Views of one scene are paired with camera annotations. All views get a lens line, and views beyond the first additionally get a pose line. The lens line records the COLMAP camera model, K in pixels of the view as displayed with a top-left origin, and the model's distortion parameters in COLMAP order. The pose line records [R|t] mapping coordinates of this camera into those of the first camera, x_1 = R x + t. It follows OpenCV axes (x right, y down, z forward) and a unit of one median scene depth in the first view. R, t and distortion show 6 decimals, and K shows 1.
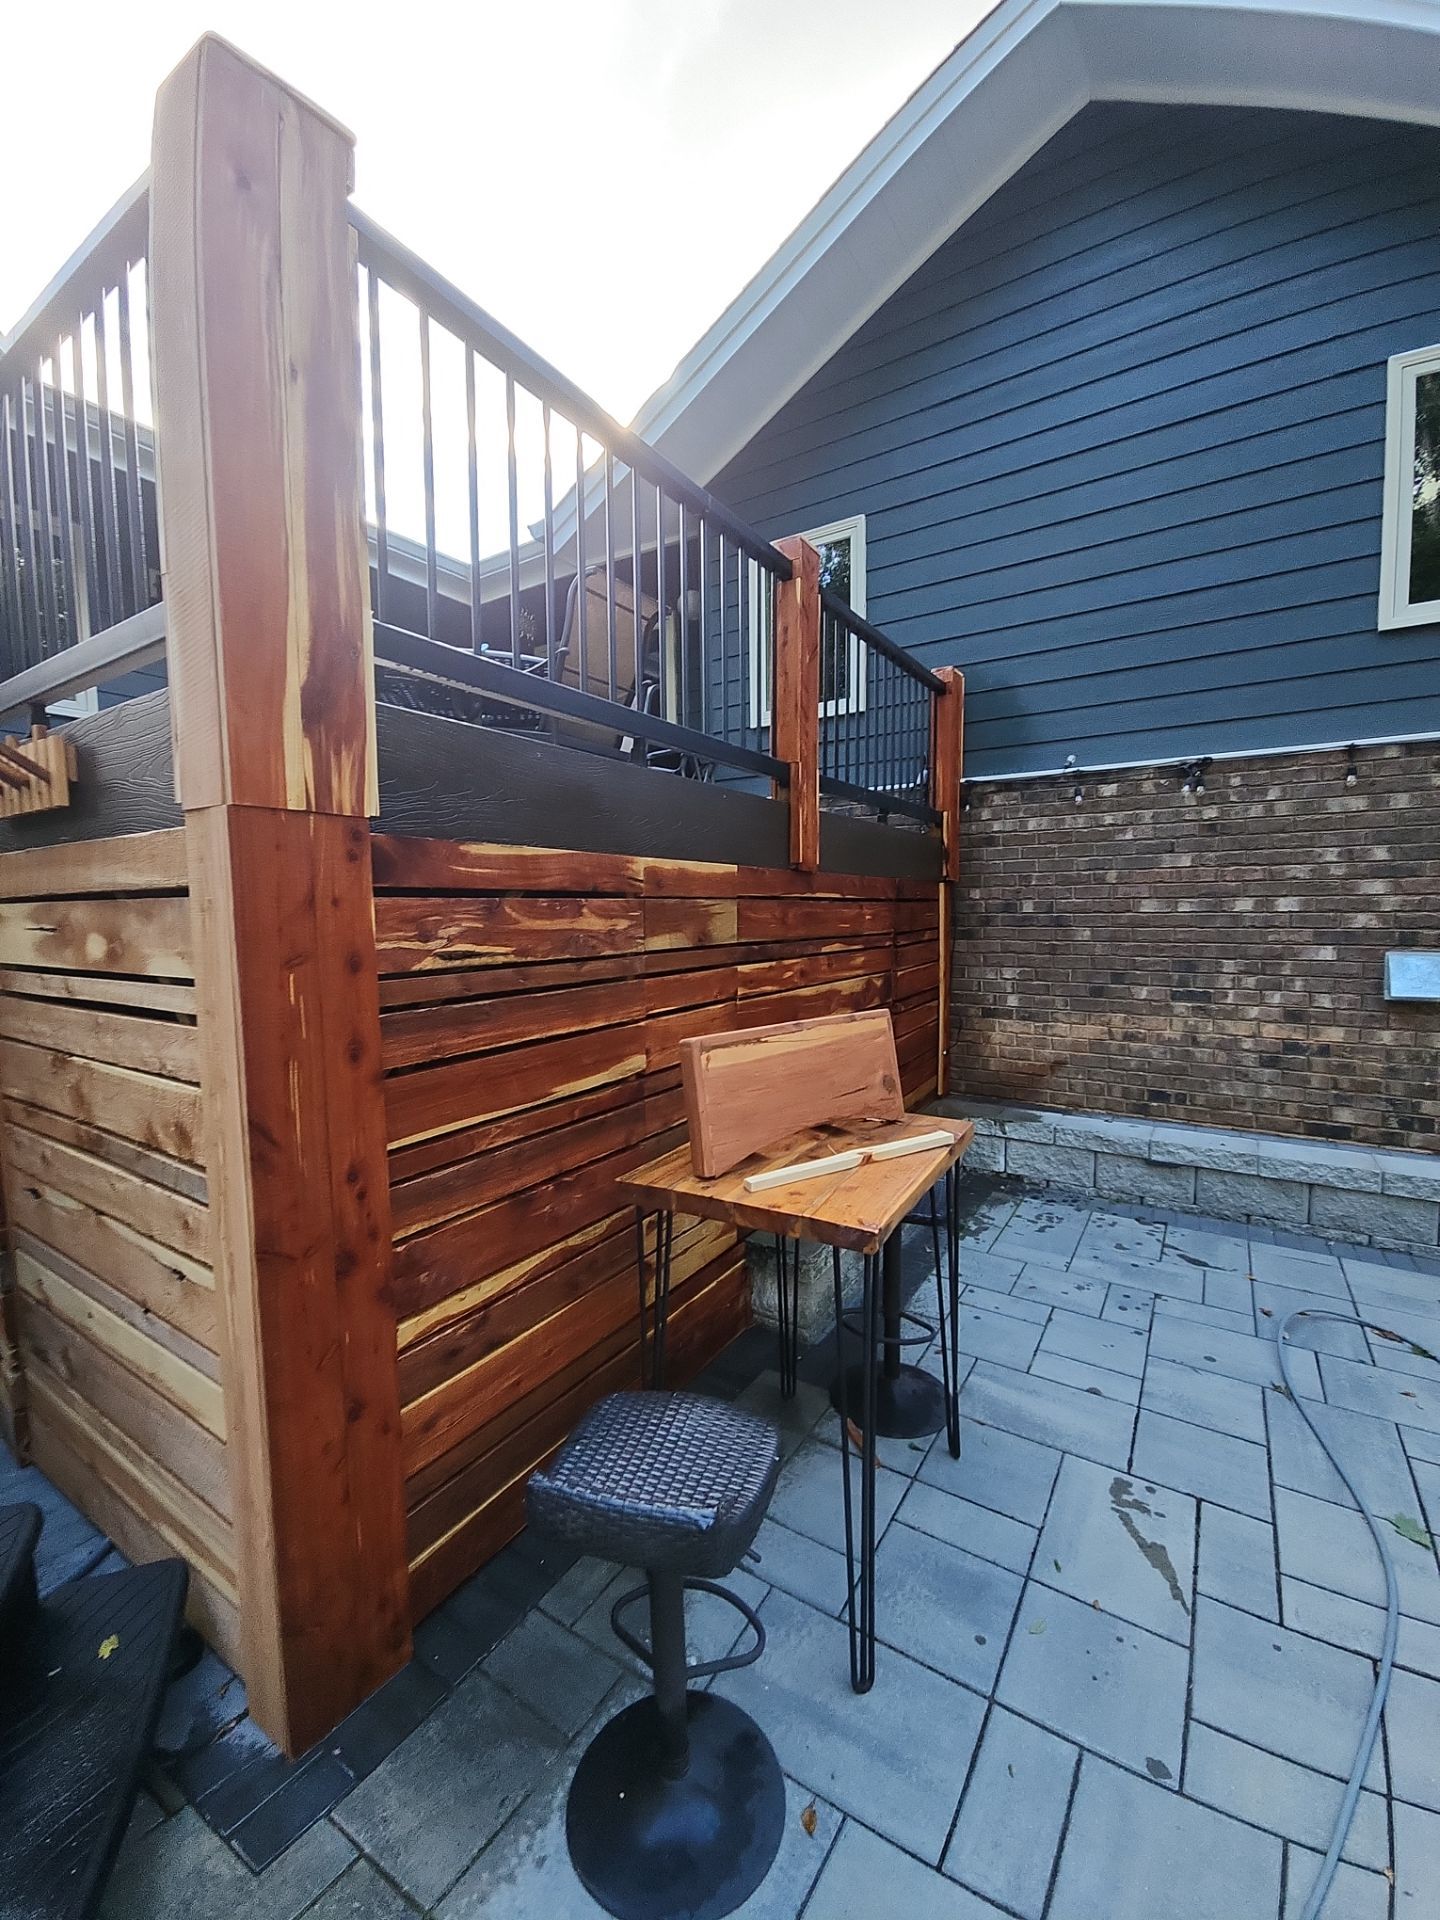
lens RADIAL K [[788.6, 0, 720.0], [0, 788.6, 960.0], [0, 0, 1]] dist [0.026935, -0.013441]
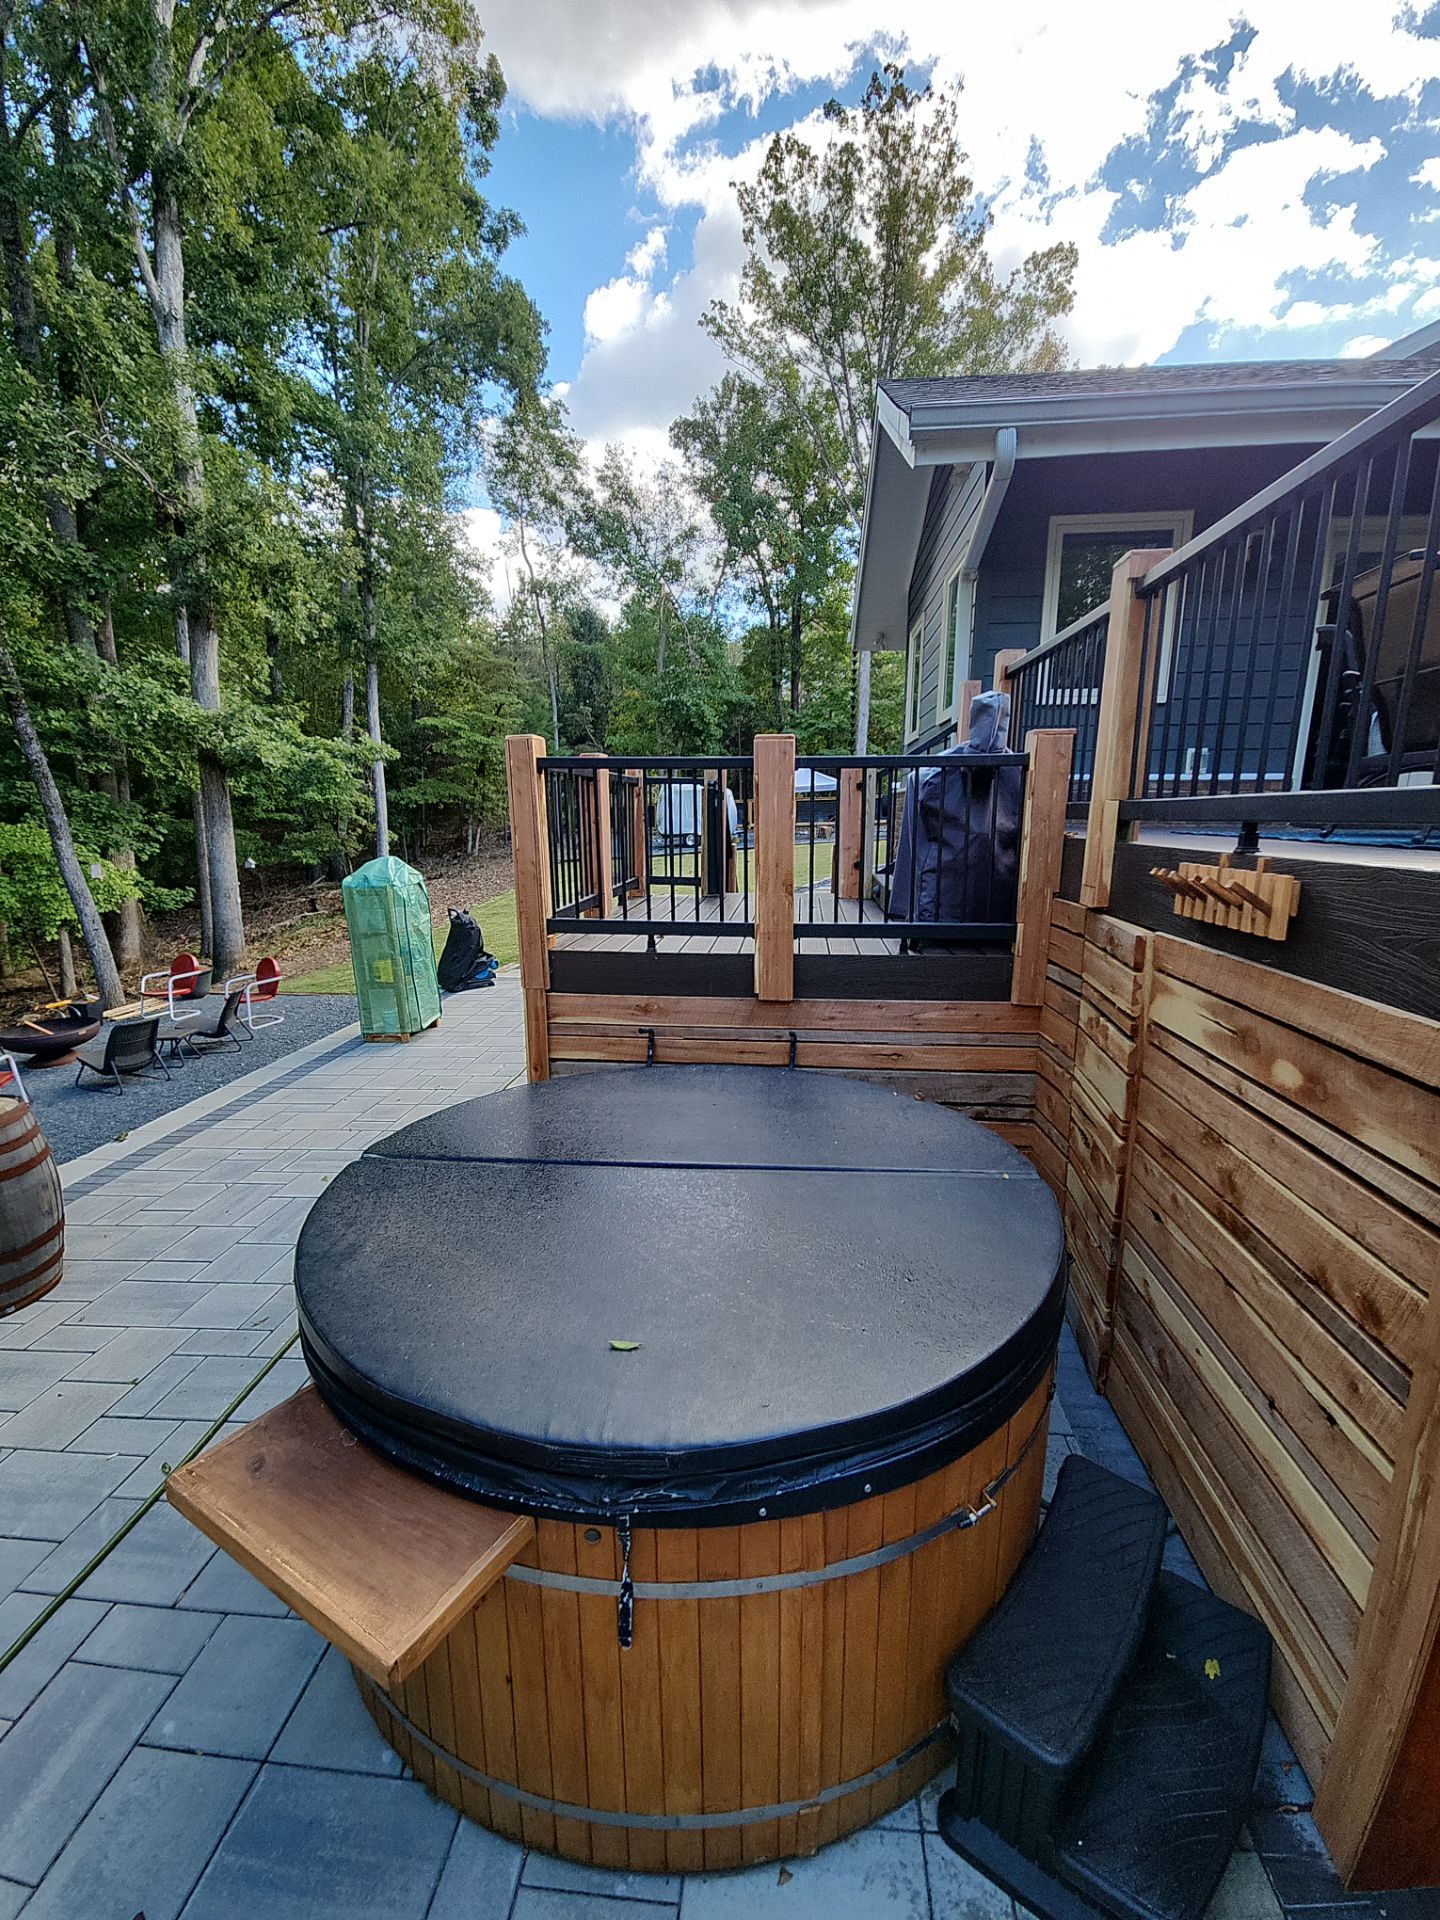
lens RADIAL K [[788.6, 0, 720.0], [0, 788.6, 960.0], [0, 0, 1]] dist [0.026935, -0.013441]
pose [[0.474018, 0.174911, -0.862967, -0.259879], [-0.060434, 0.984223, 0.166292, -0.299752], [0.878439, -0.026673, 0.477110, -0.158576]]
